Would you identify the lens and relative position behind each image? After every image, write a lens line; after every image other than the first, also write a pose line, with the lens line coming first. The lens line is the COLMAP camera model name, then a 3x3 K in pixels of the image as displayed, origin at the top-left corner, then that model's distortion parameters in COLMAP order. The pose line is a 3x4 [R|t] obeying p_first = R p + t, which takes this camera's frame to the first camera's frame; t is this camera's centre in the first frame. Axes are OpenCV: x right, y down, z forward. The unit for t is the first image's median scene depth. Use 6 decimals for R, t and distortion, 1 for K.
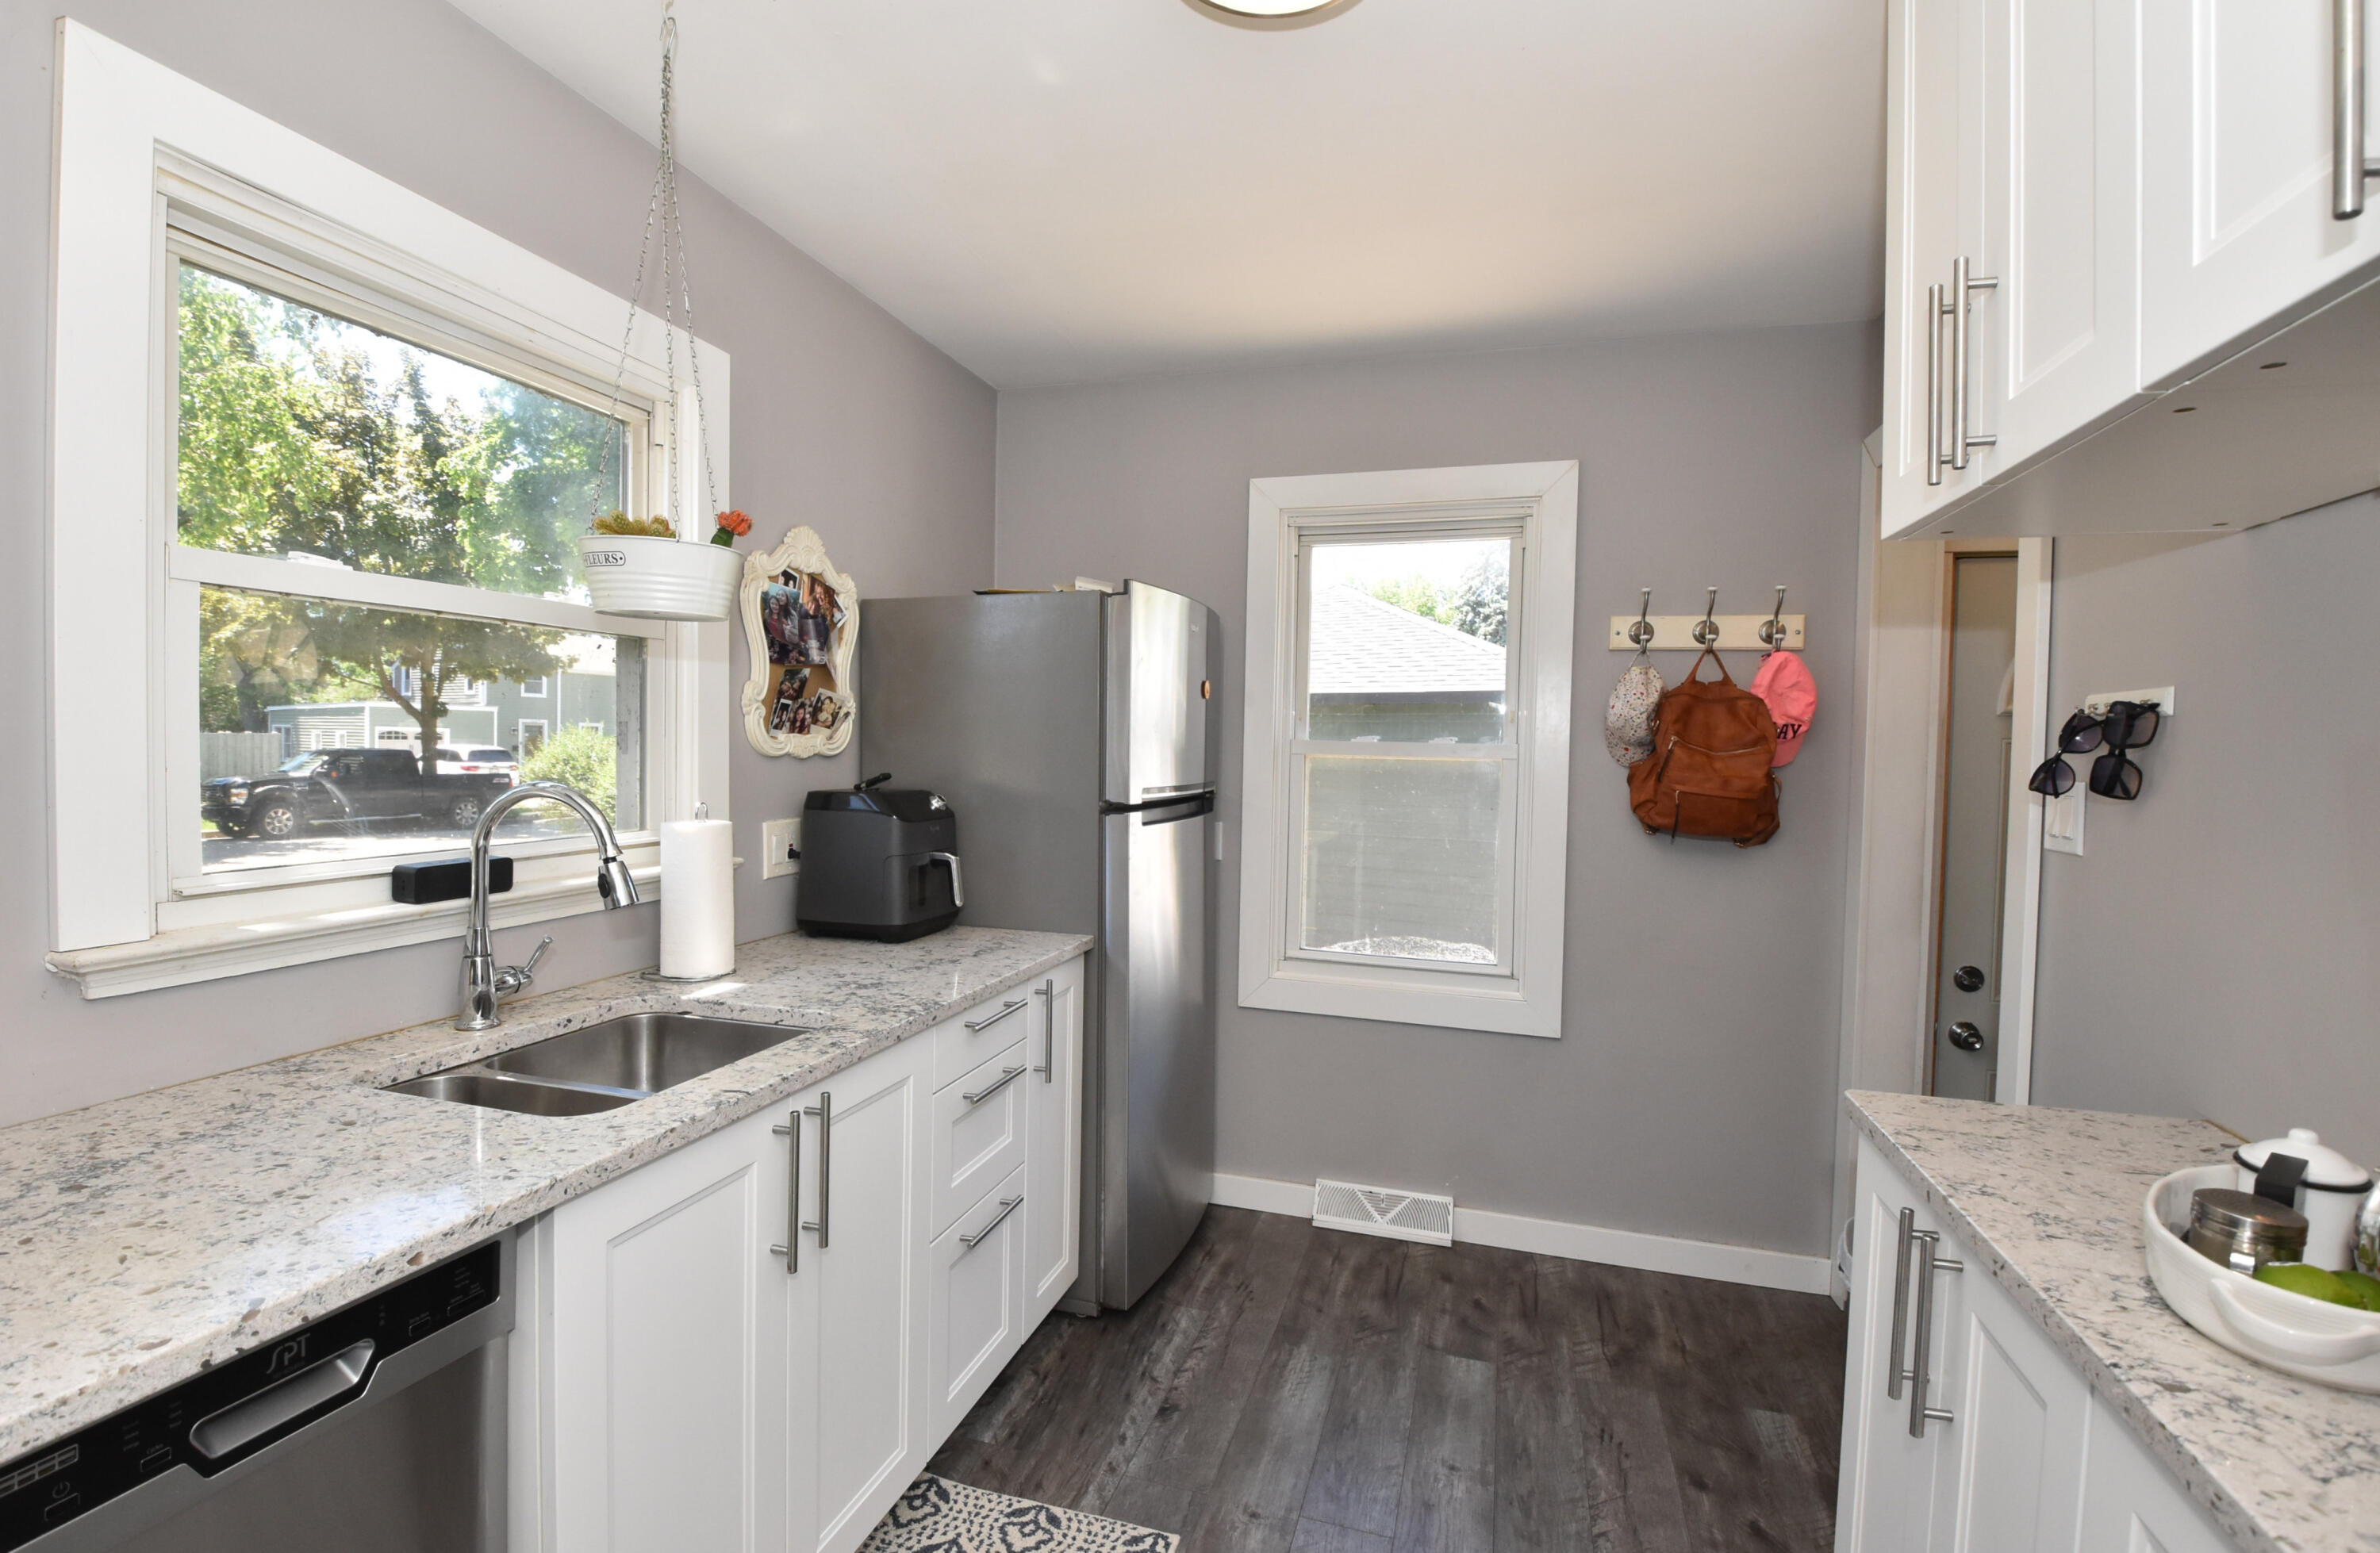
lens RADIAL K [[1077.6, 0, 1179.6], [0, 1077.6, 777.7], [0, 0, 1]] dist [0.014661, -0.027160]
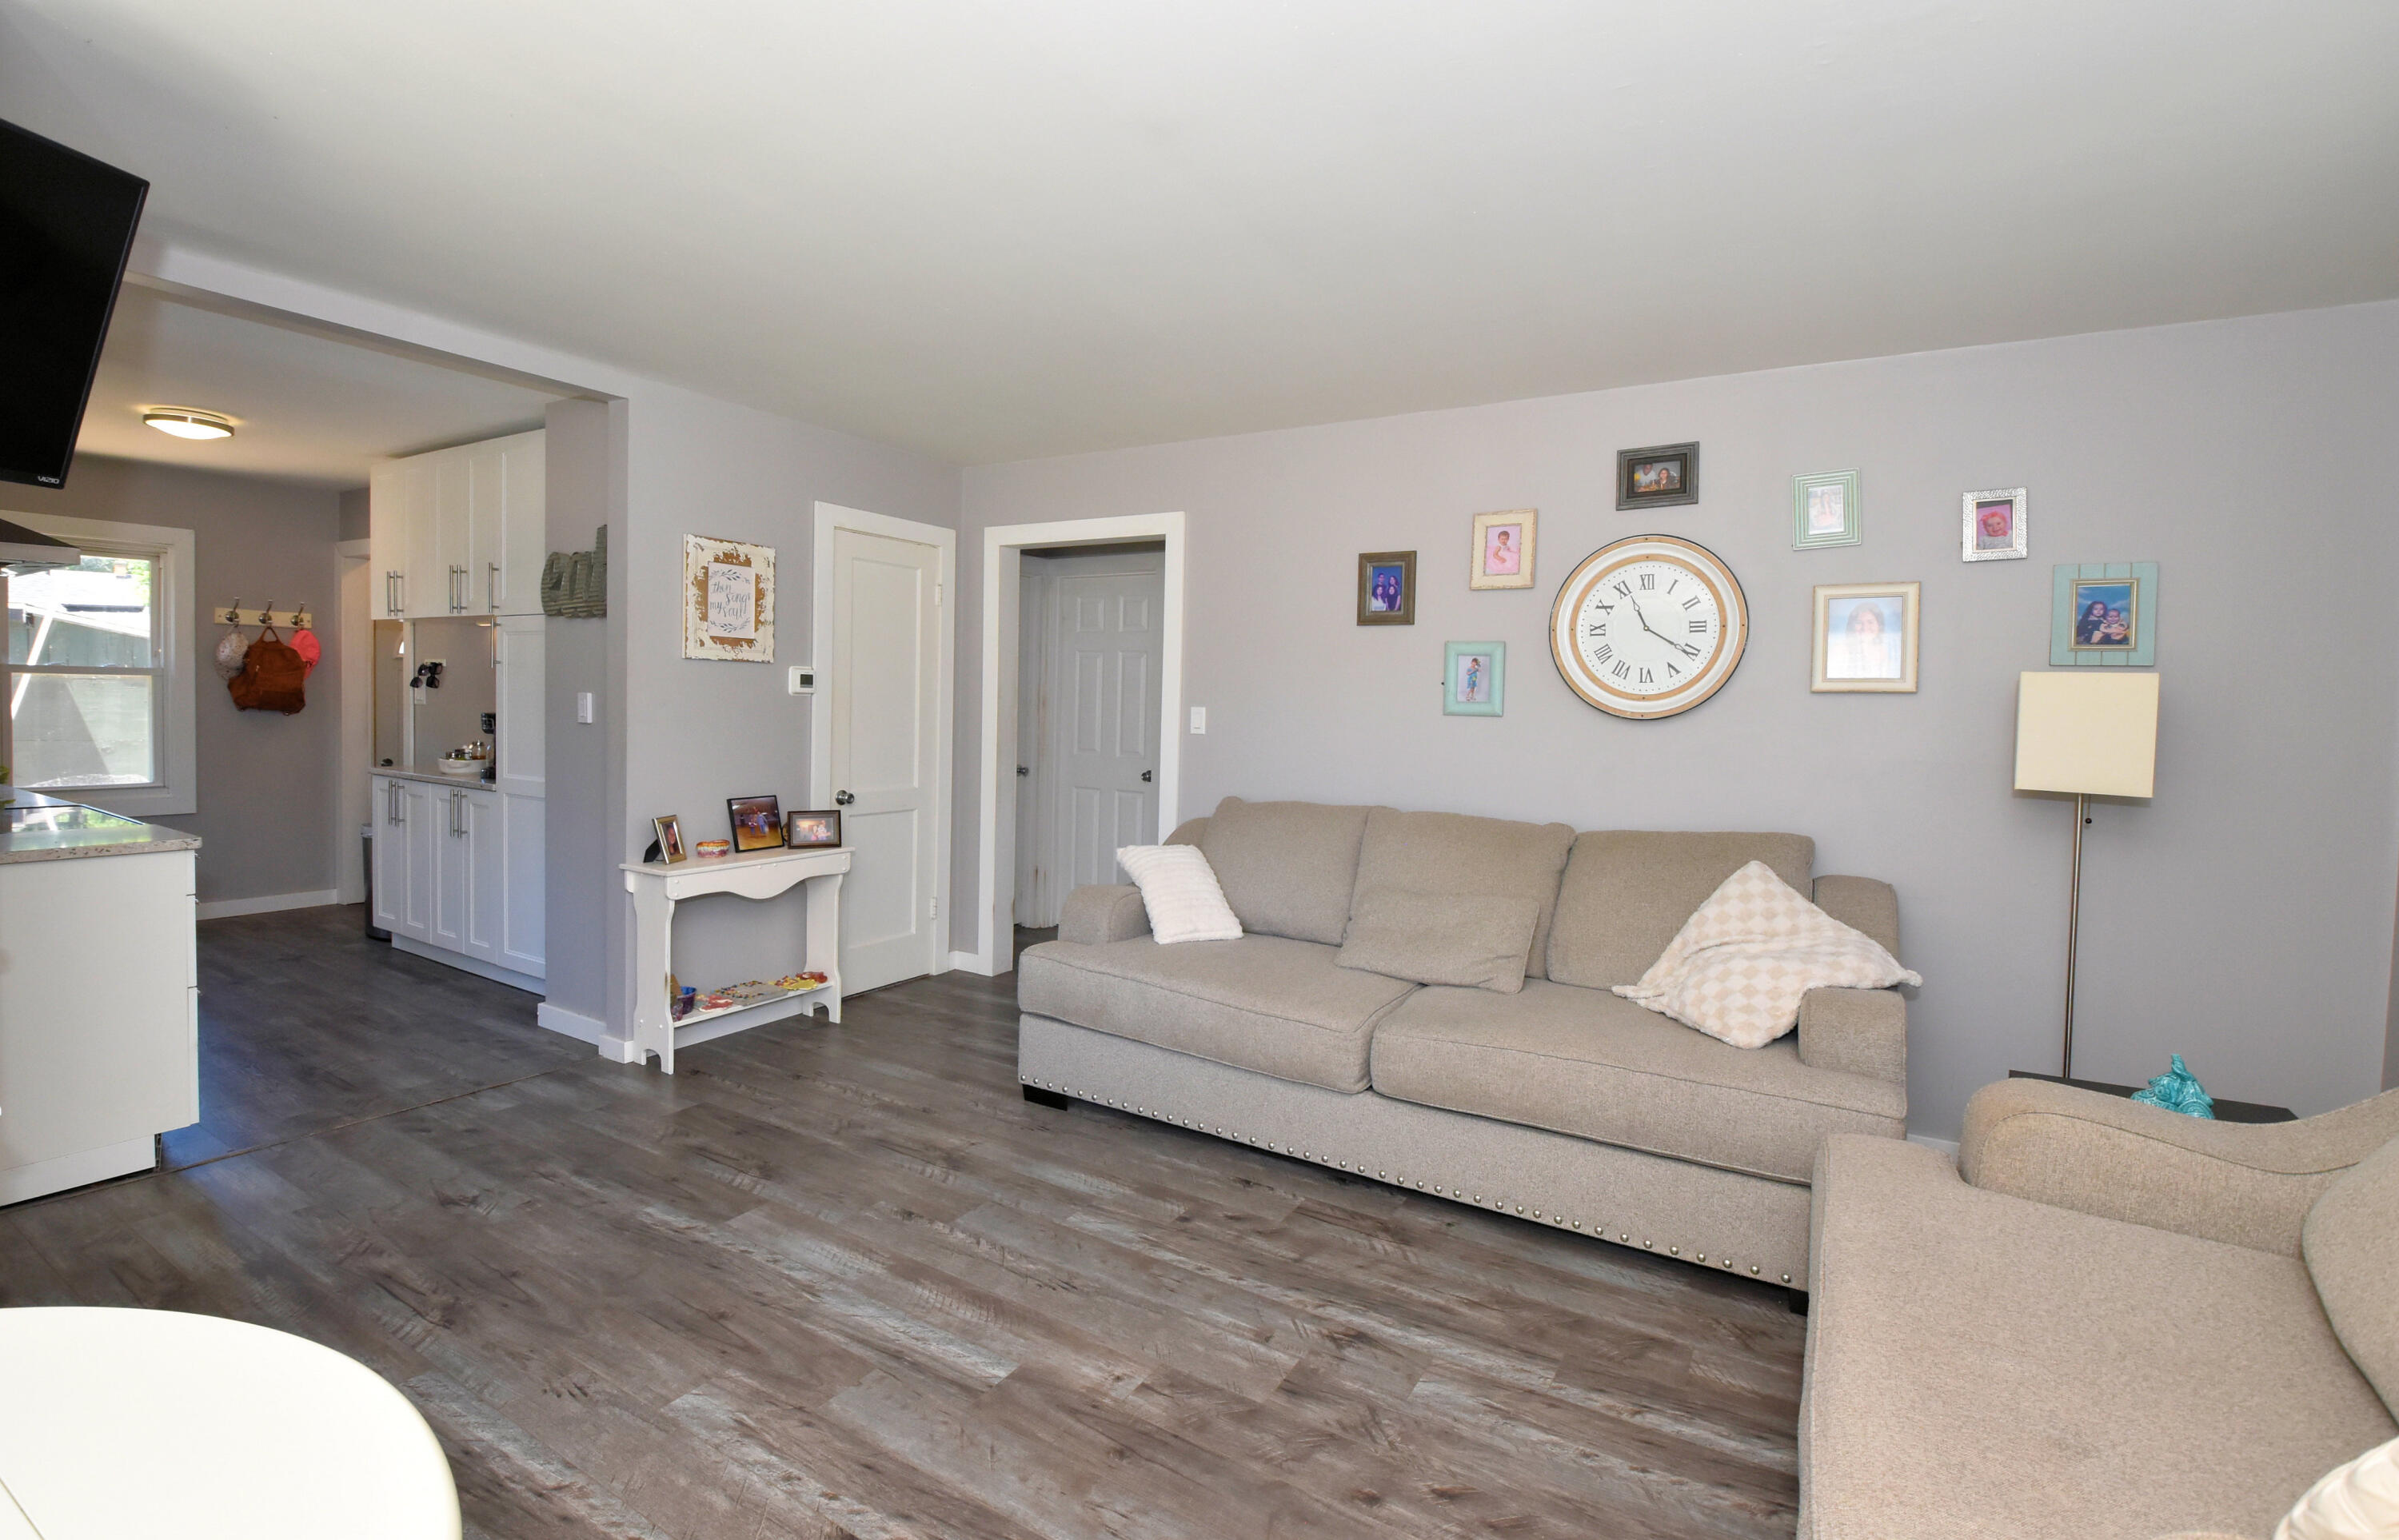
lens RADIAL K [[1106.7, 0, 1196.5], [0, 1106.7, 745.2], [0, 0, 1]] dist [0.018970, -0.029539]
pose [[0.269842, -0.054376, 0.961368, -1.349598], [0.008401, 0.998499, 0.054118, 0.020339], [-0.962868, -0.006527, 0.269894, -1.645654]]
